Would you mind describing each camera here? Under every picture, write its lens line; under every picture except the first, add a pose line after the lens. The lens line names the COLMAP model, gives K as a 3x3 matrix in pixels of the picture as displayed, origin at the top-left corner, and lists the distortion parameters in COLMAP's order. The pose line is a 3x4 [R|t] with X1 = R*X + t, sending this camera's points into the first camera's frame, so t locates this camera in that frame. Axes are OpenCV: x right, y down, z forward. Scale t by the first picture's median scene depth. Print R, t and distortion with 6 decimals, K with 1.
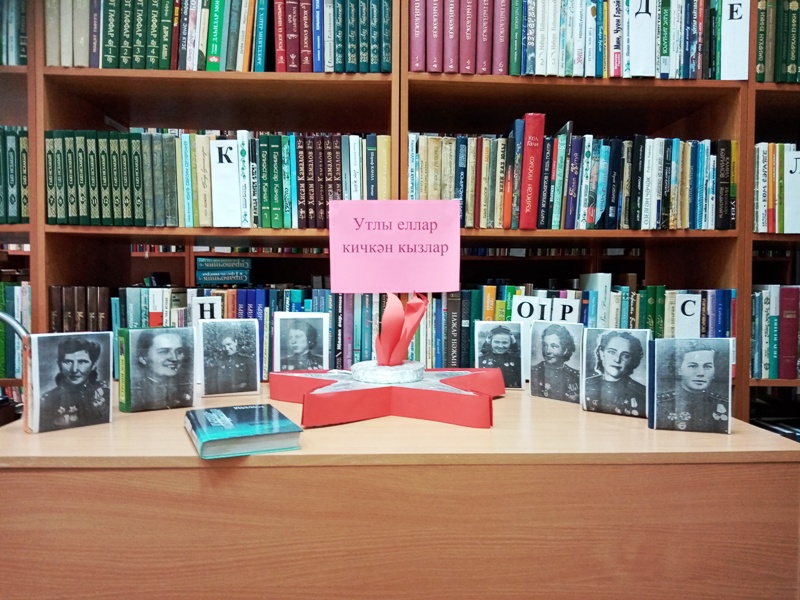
lens RADIAL K [[648.0, 0, 400.0], [0, 648.0, 300.0], [0, 0, 1]] dist [0.003819, -0.007663]
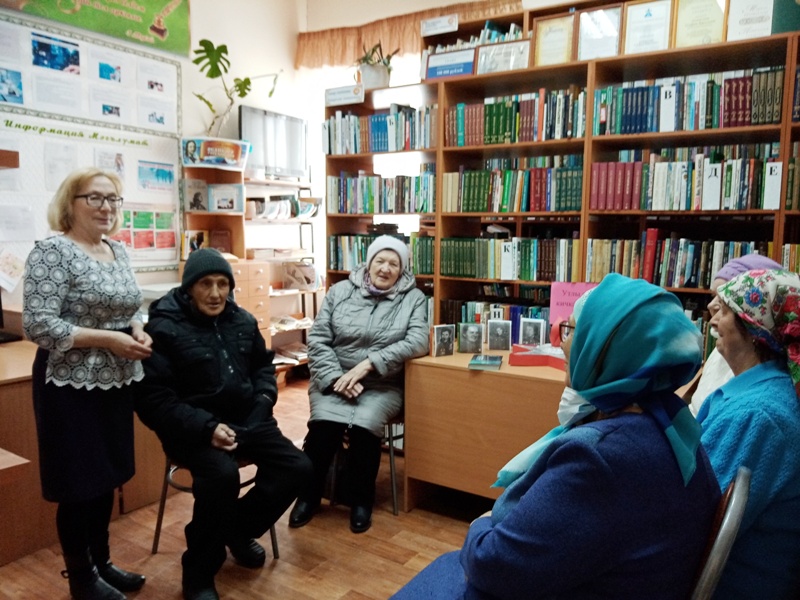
lens RADIAL K [[618.7, 0, 400.0], [0, 618.7, 300.0], [0, 0, 1]] dist [0.002182, -0.032199]
pose [[0.821254, 0.065589, -0.566781, 0.674470], [-0.029227, 0.996903, 0.073014, -0.187948], [0.569814, -0.043397, 0.820627, -1.033154]]
